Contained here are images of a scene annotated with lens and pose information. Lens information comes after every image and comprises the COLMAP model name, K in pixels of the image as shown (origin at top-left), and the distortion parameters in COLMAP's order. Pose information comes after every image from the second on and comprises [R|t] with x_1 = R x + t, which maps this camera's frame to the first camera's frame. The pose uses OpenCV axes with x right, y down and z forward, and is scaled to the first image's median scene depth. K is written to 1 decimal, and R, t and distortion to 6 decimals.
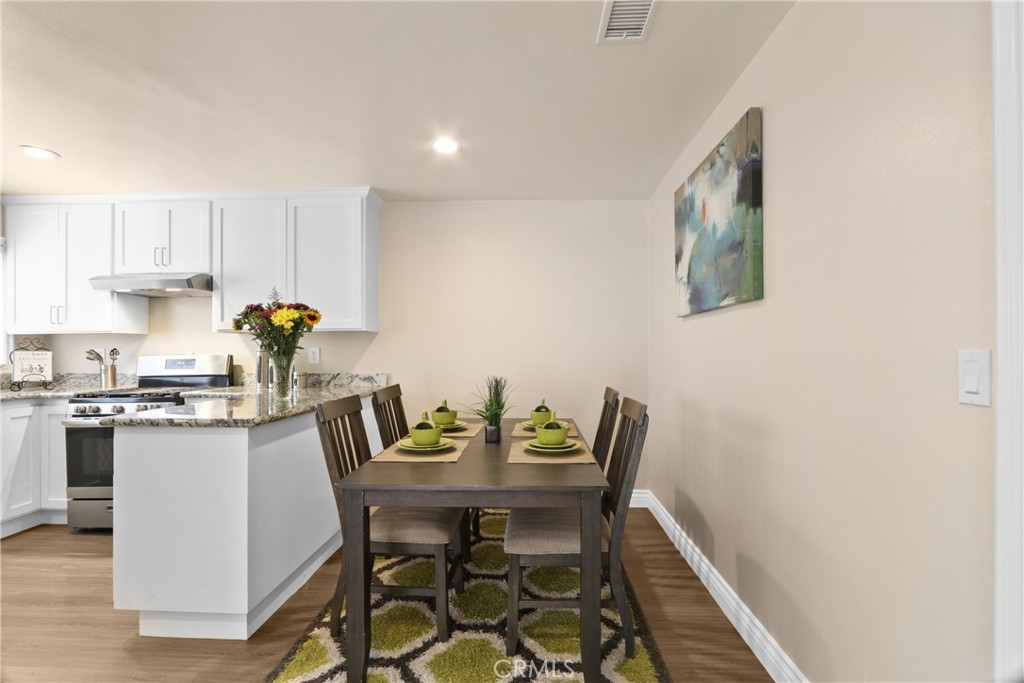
lens RADIAL K [[472.4, 0, 510.7], [0, 472.4, 347.6], [0, 0, 1]] dist [-0.012817, 0.000524]
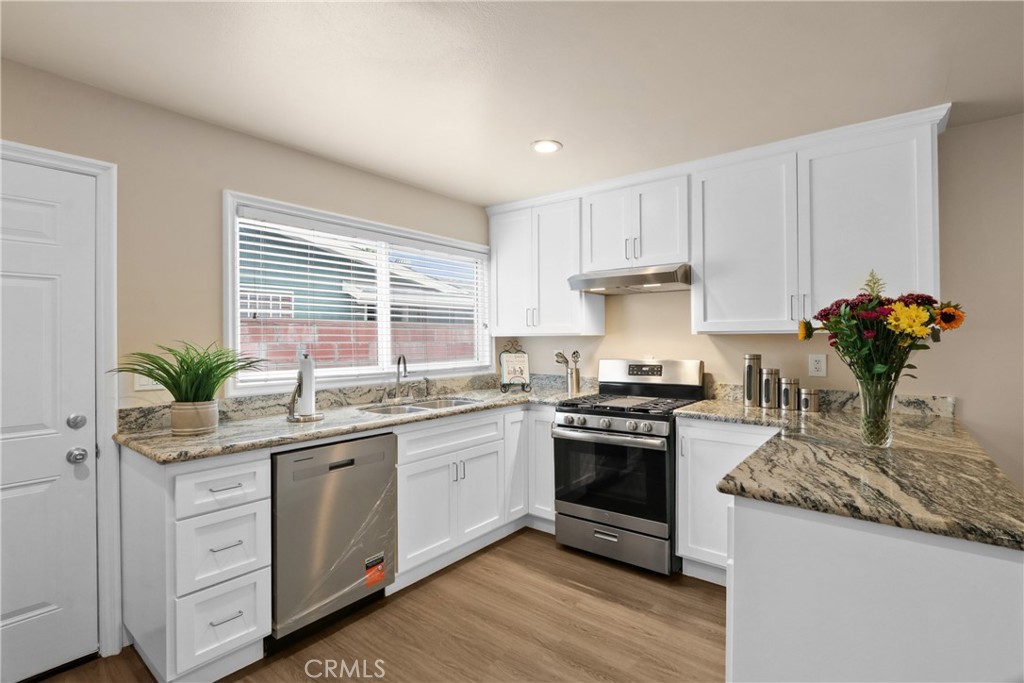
lens RADIAL K [[480.9, 0, 524.7], [0, 480.9, 337.7], [0, 0, 1]] dist [-0.016556, 0.000081]
pose [[0.811652, 0.001351, -0.584139, -0.401648], [0.001981, 0.999985, 0.005065, -0.033846], [0.584137, -0.005268, 0.811638, 0.159714]]
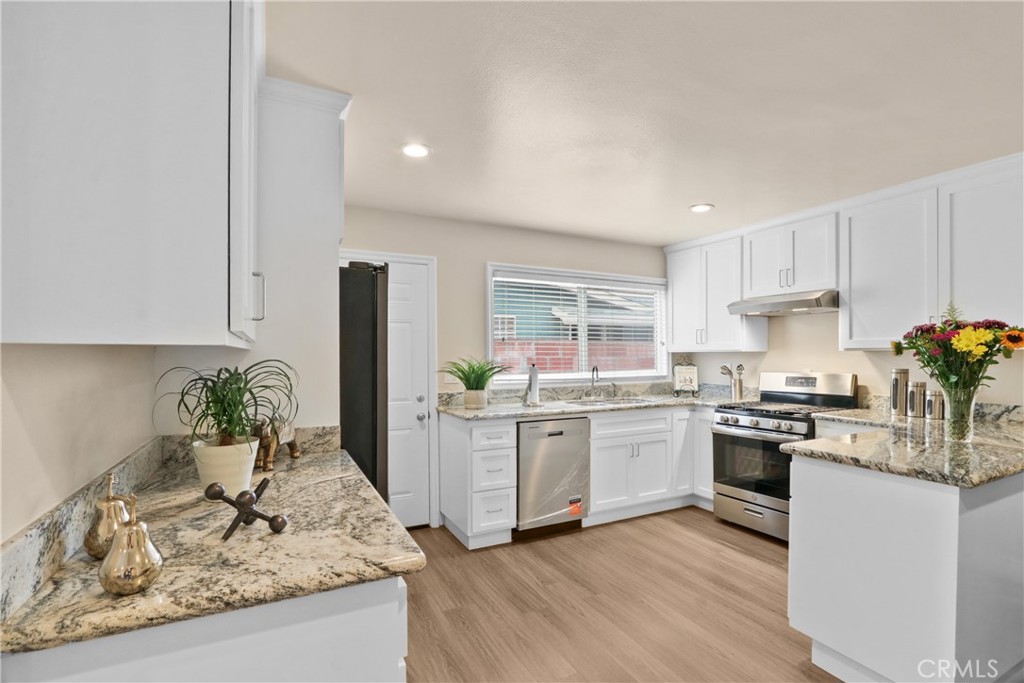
lens RADIAL K [[475.8, 0, 519.3], [0, 475.8, 356.5], [0, 0, 1]] dist [-0.015241, -0.000076]
pose [[0.497183, 0.009825, -0.867590, -0.135217], [0.003401, 0.999906, 0.013272, -0.038366], [0.867639, -0.009549, 0.497103, -0.033298]]
